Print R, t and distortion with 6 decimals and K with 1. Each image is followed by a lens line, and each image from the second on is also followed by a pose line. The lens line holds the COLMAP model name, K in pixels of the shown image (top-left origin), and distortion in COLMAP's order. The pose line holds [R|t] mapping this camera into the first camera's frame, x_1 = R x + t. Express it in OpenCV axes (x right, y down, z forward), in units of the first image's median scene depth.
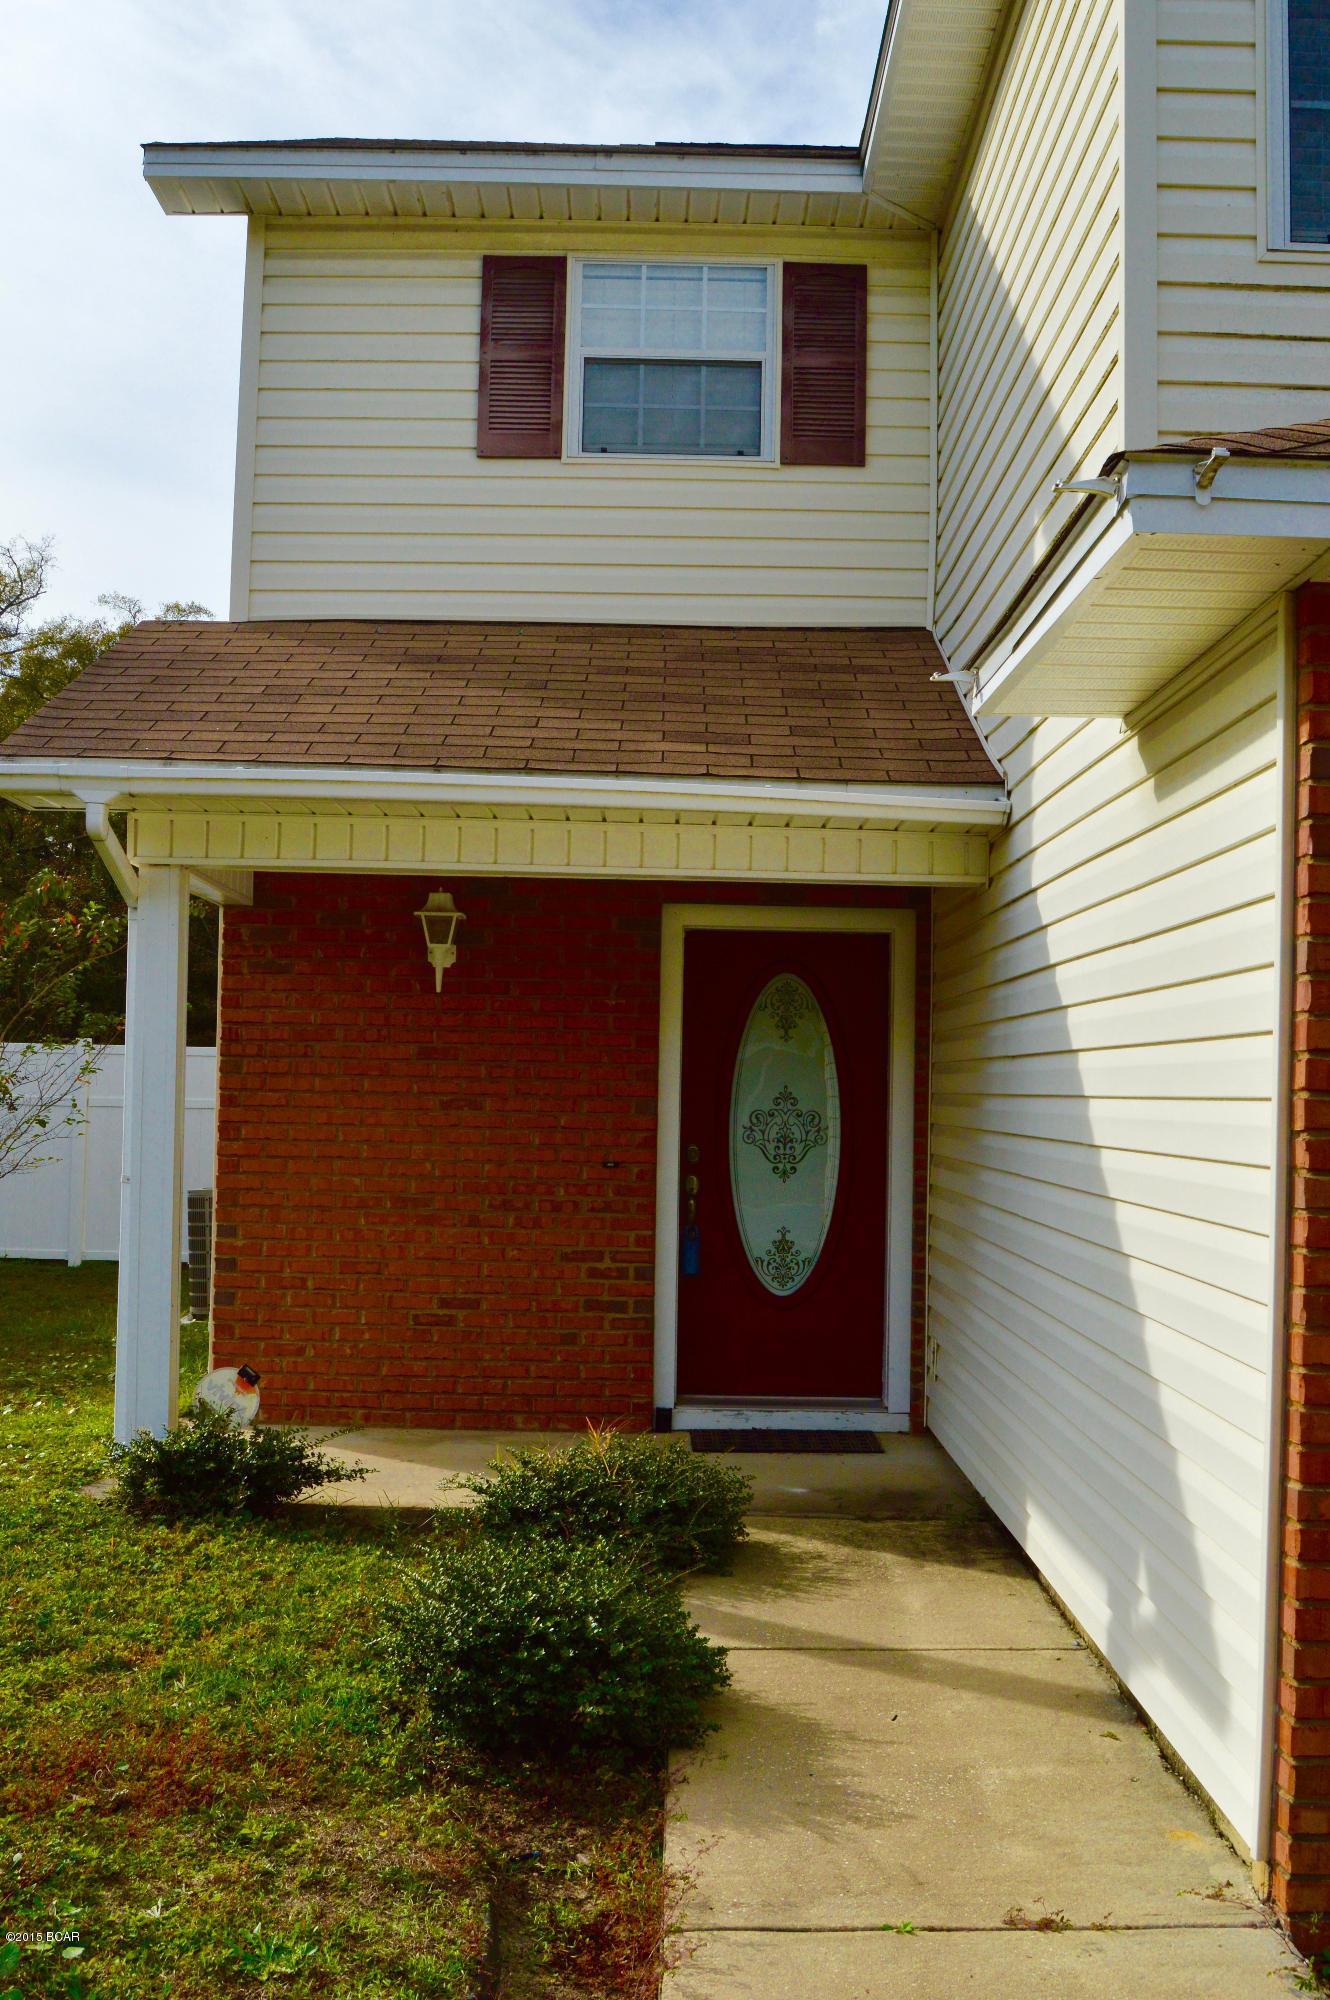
lens RADIAL K [[2017.4, 0, 663.9], [0, 2017.4, 1017.0], [0, 0, 1]] dist [-0.089001, 0.000000]
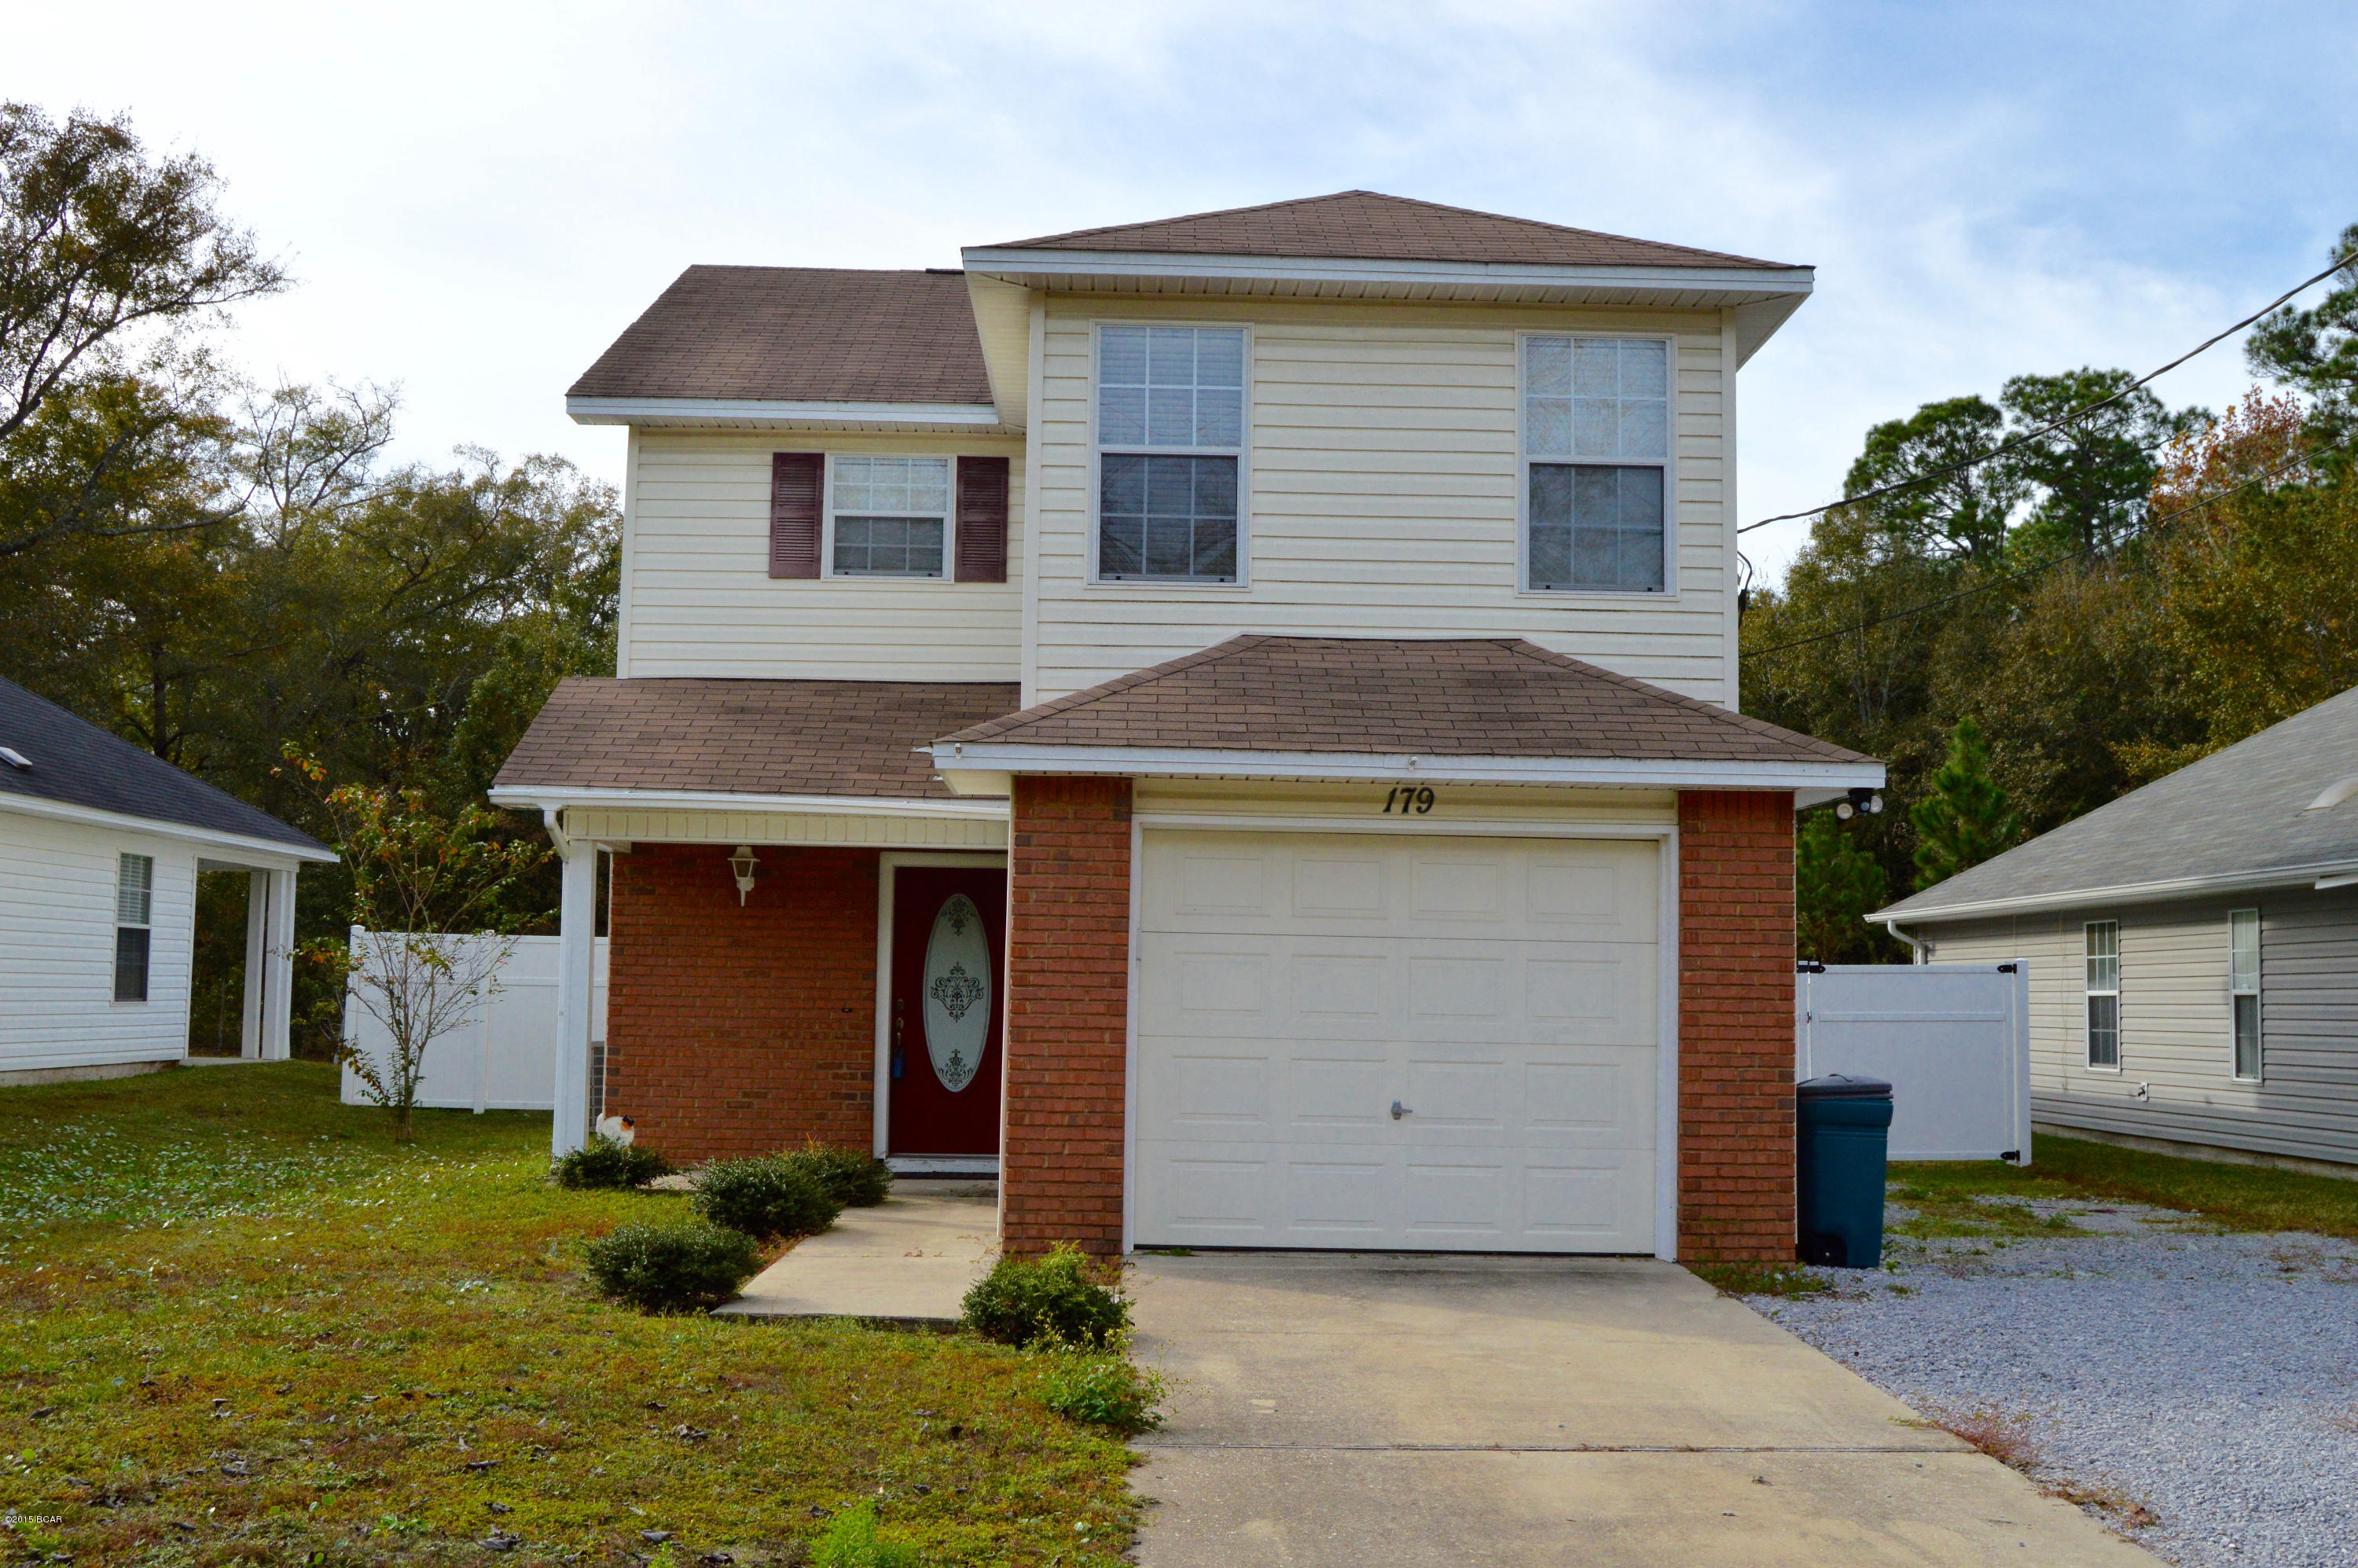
lens RADIAL K [[2546.3, 0, 1182.7], [0, 2546.3, 771.9], [0, 0, 1]] dist [-0.076686, 0.000000]
pose [[0.999812, -0.001108, 0.019376, 0.207318], [0.002029, 0.998867, -0.047538, -0.022134], [-0.019301, 0.047569, 0.998681, -1.088233]]
